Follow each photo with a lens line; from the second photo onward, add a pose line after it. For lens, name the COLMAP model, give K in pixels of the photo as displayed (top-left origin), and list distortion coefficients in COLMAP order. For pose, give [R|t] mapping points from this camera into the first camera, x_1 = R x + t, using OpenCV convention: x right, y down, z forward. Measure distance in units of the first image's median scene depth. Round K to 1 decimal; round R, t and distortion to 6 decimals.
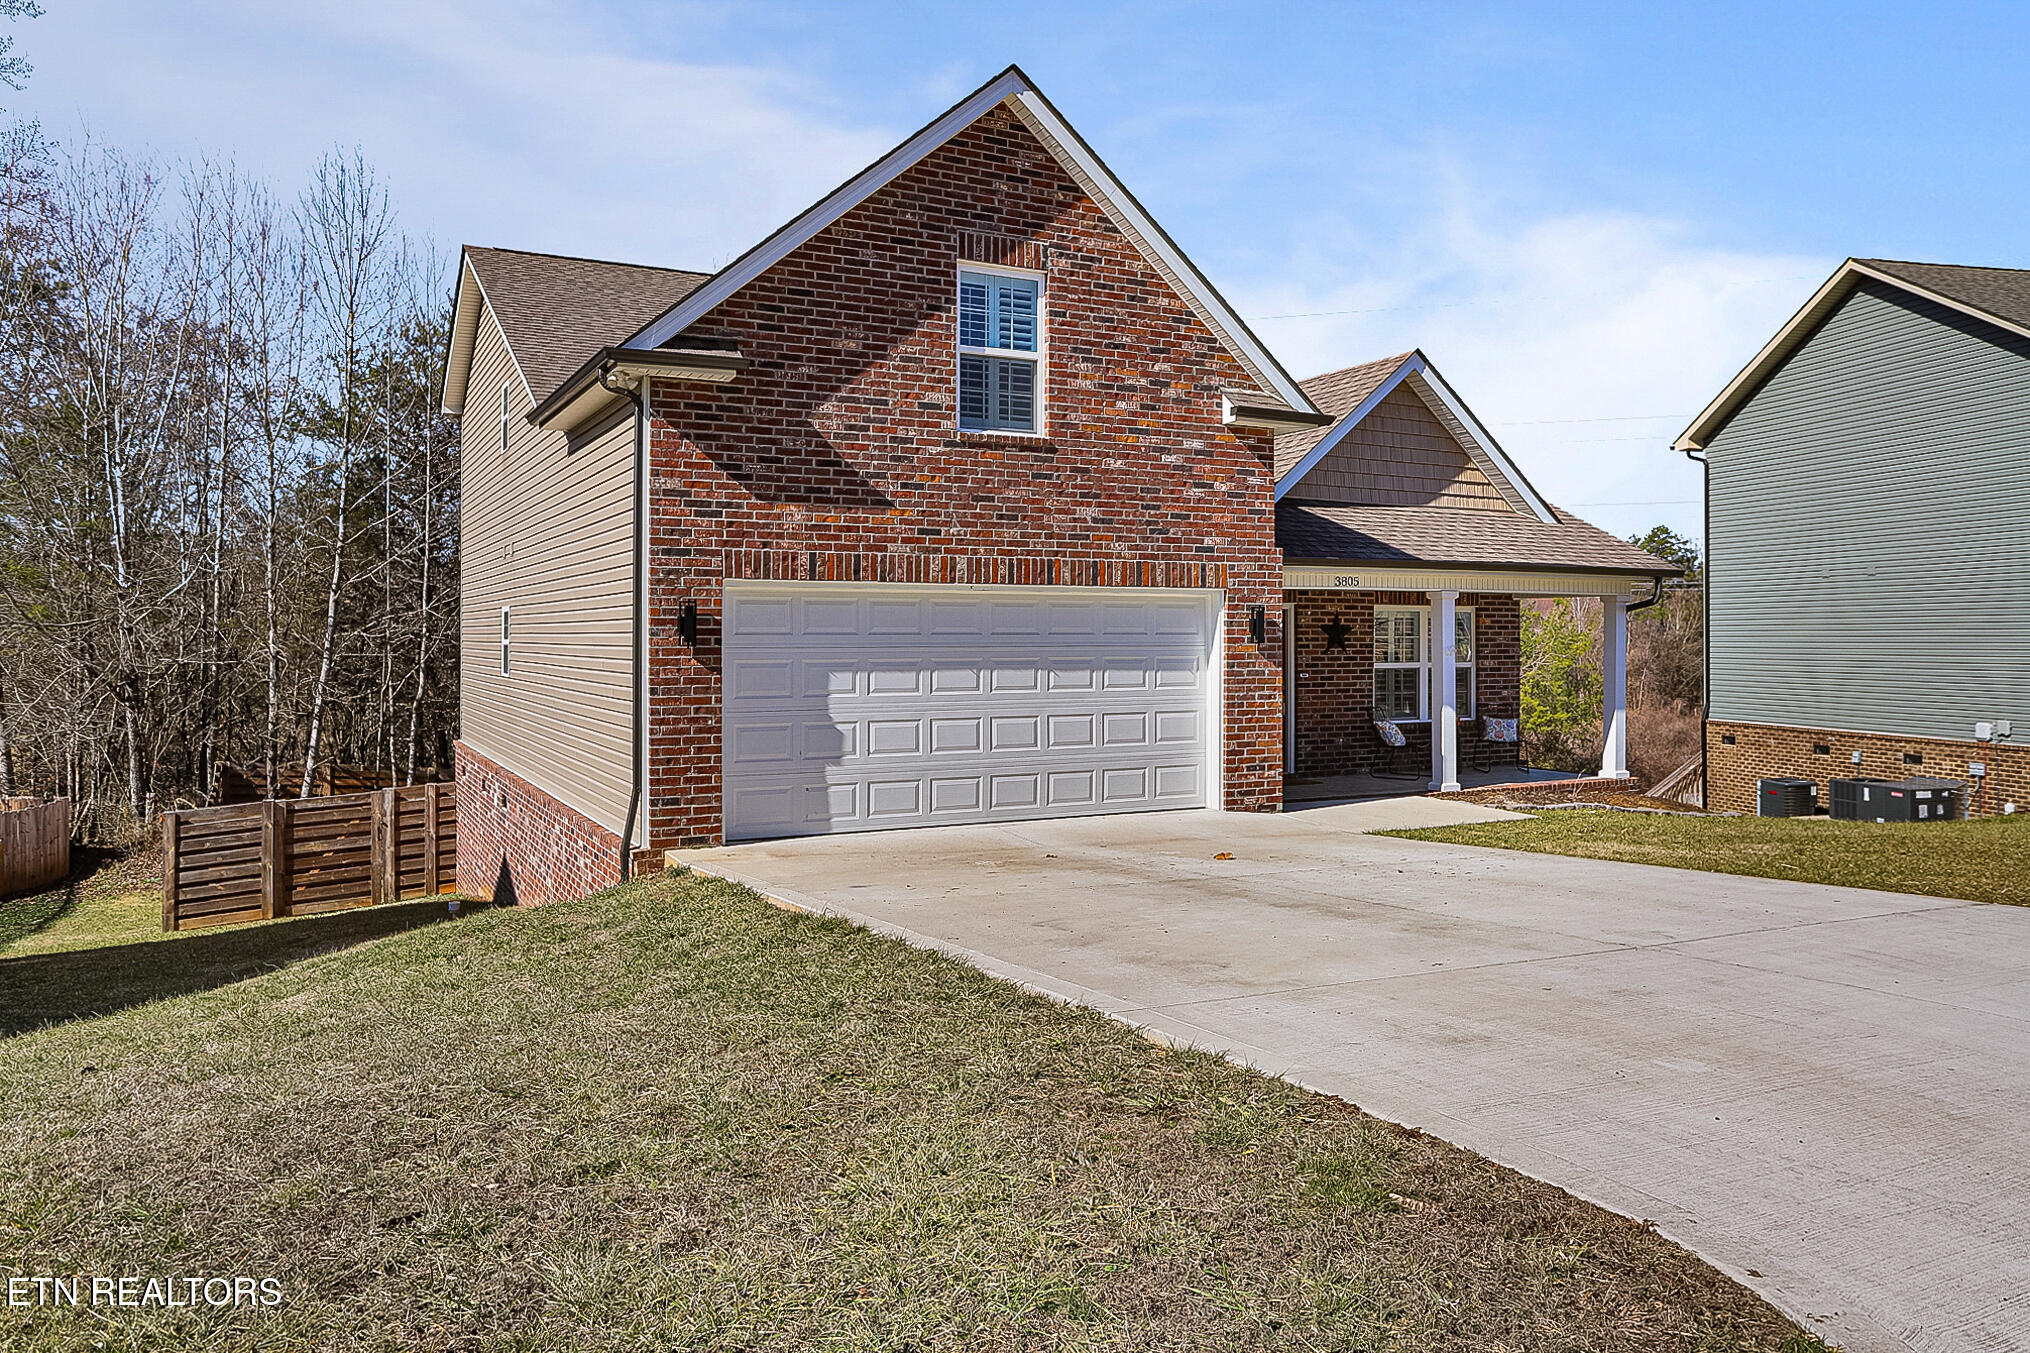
lens RADIAL K [[1421.9, 0, 1012.9], [0, 1421.9, 638.3], [0, 0, 1]] dist [-0.055422, 0.000327]
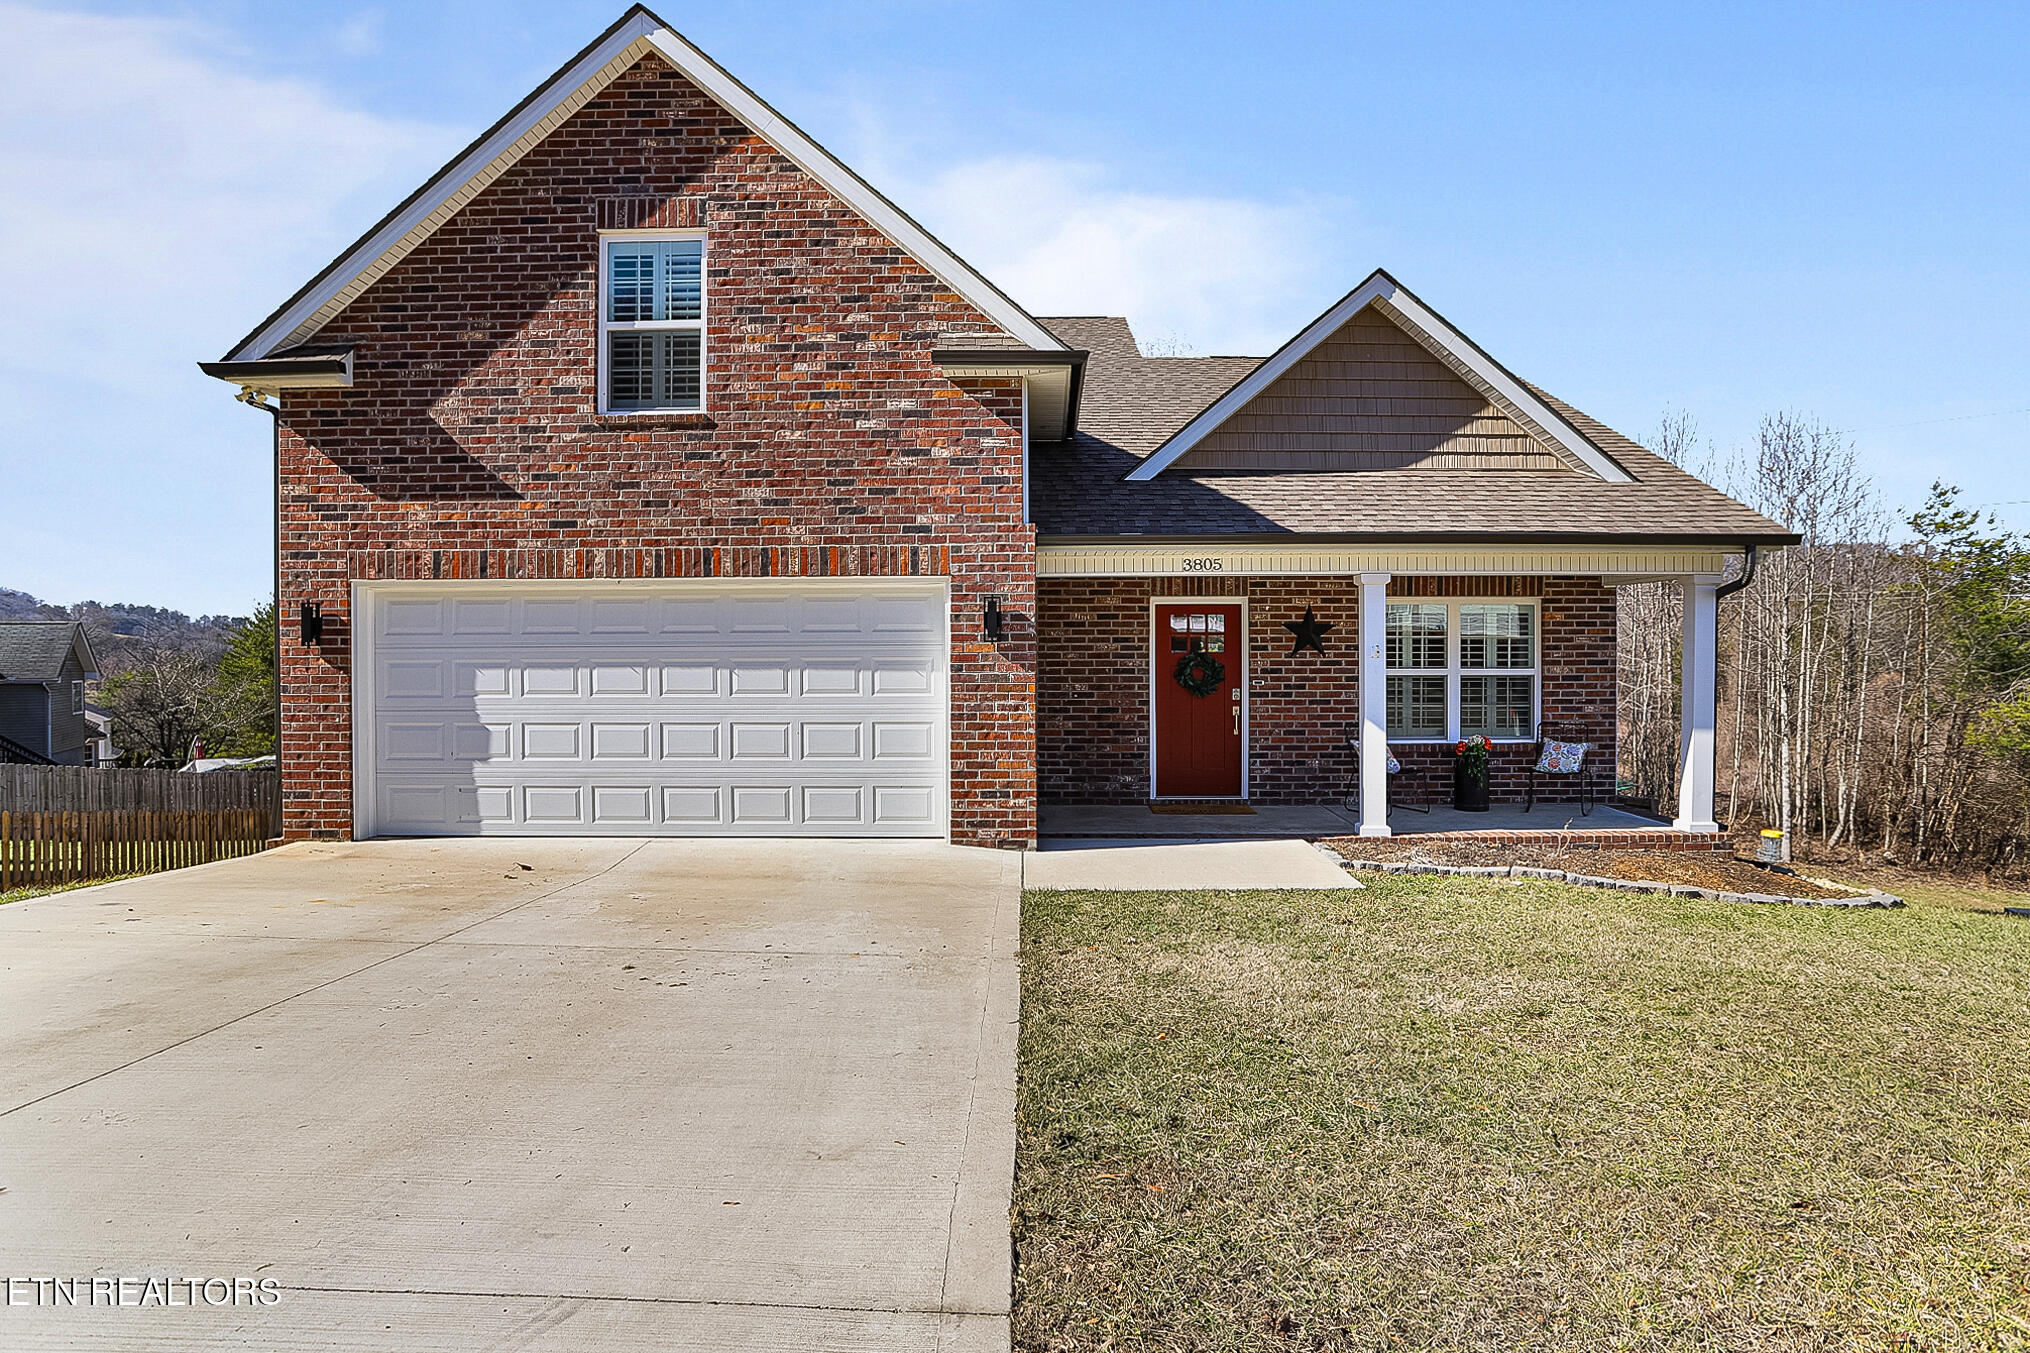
lens RADIAL K [[1114.1, 0, 1020.8], [0, 1114.1, 664.8], [0, 0, 1]] dist [-0.076362, 0.048768]
pose [[0.878454, 0.002628, -0.477819, 0.526411], [0.002989, 0.999935, 0.010995, 0.010511], [0.477817, -0.011087, 0.878389, 0.477737]]
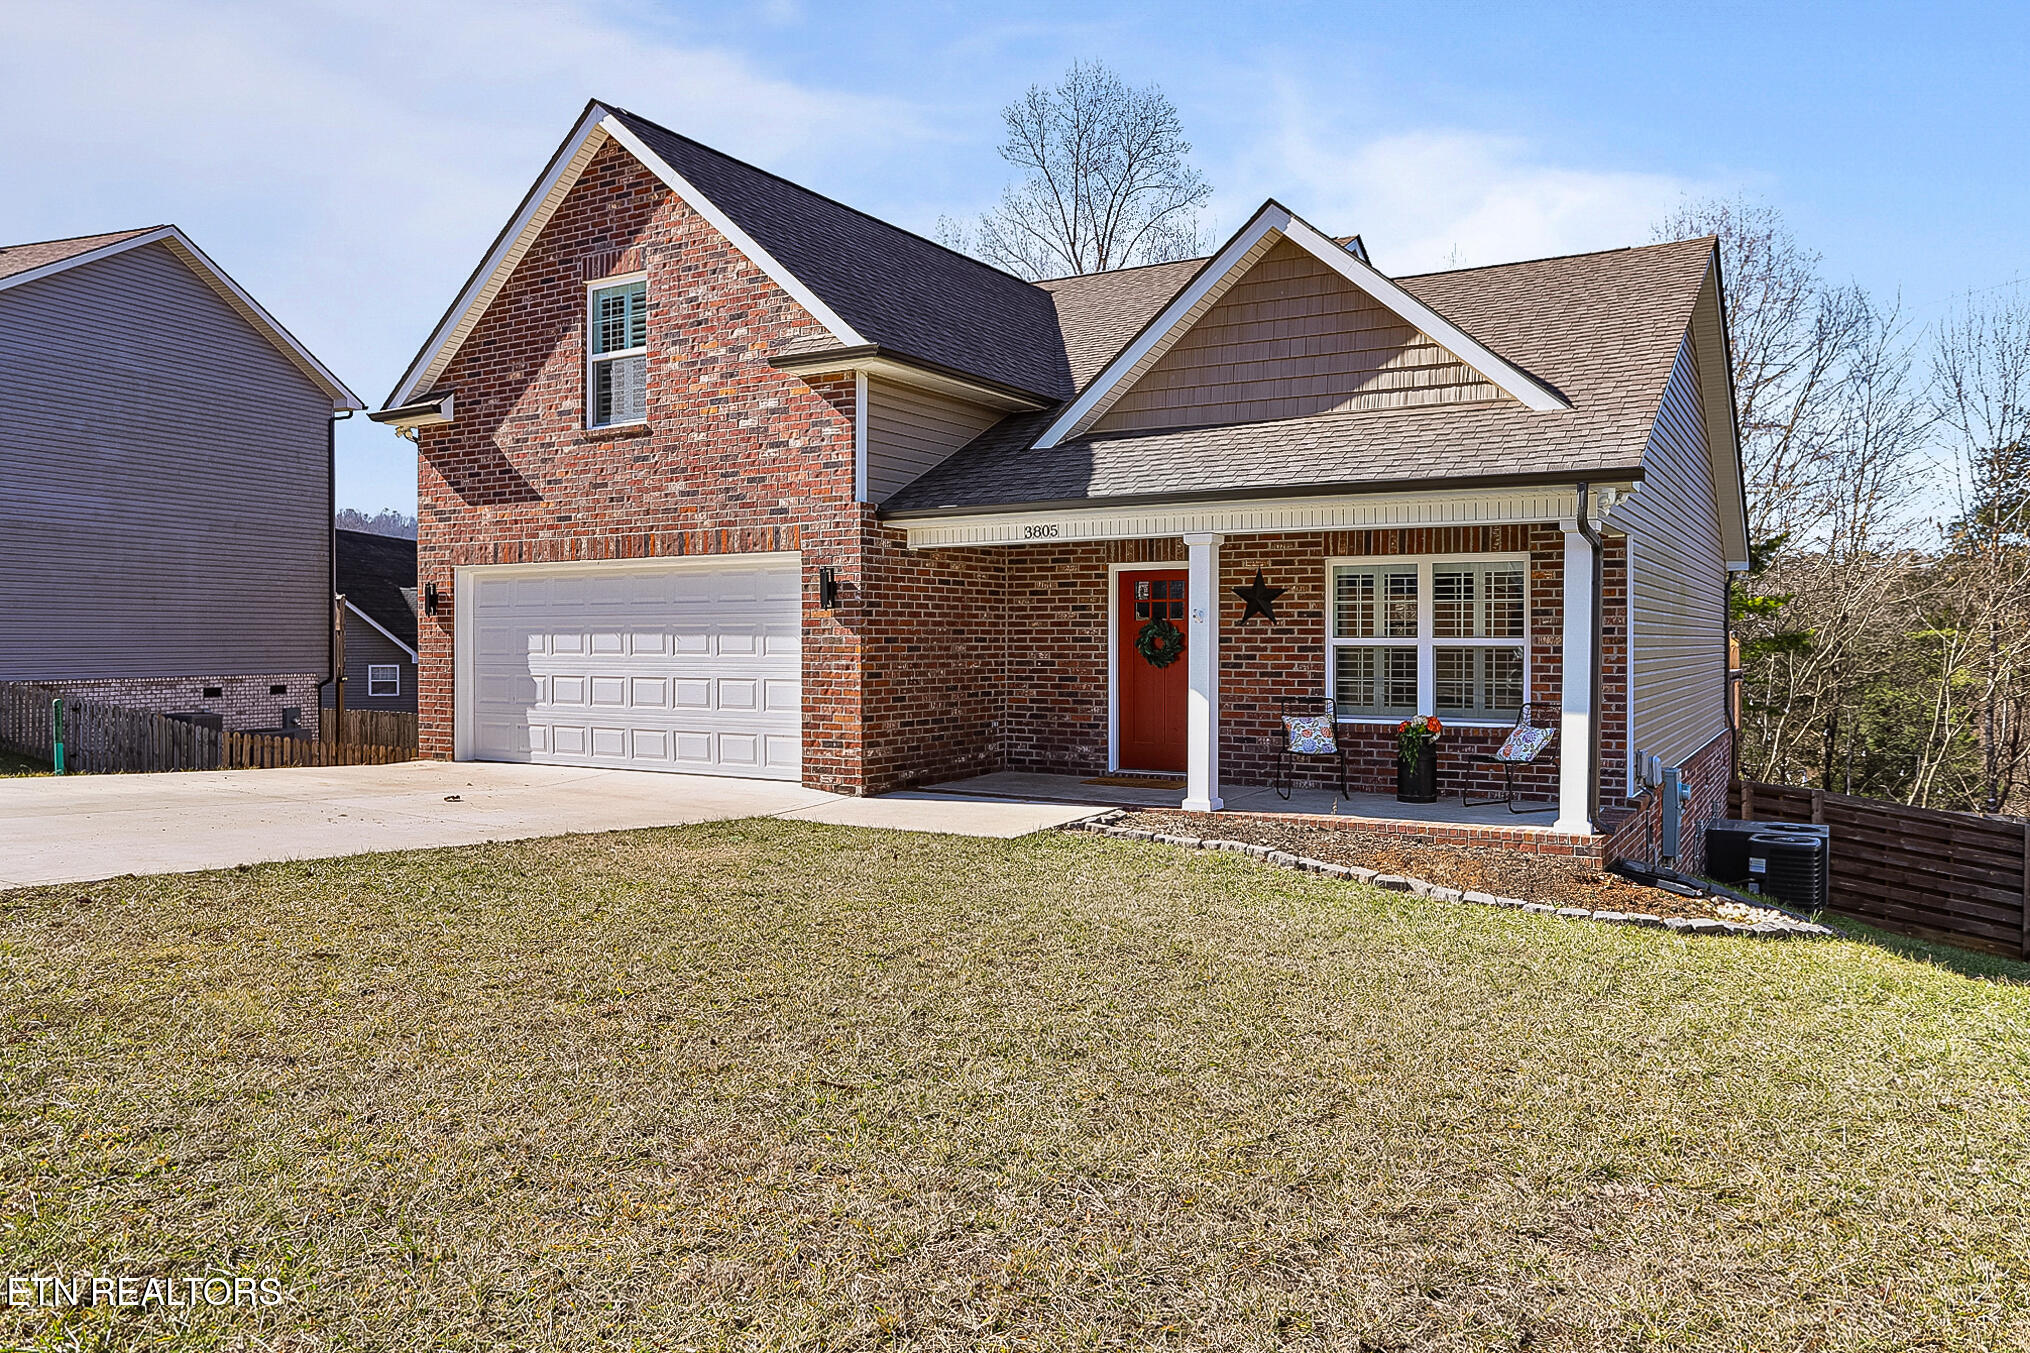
lens RADIAL K [[1394.0, 0, 1013.3], [0, 1394.0, 653.3], [0, 0, 1]] dist [-0.036543, 0.001107]
pose [[0.519045, 0.008339, -0.854706, 1.075565], [-0.000427, 0.999955, 0.009496, 0.025760], [0.854747, -0.004564, 0.519025, 0.679307]]
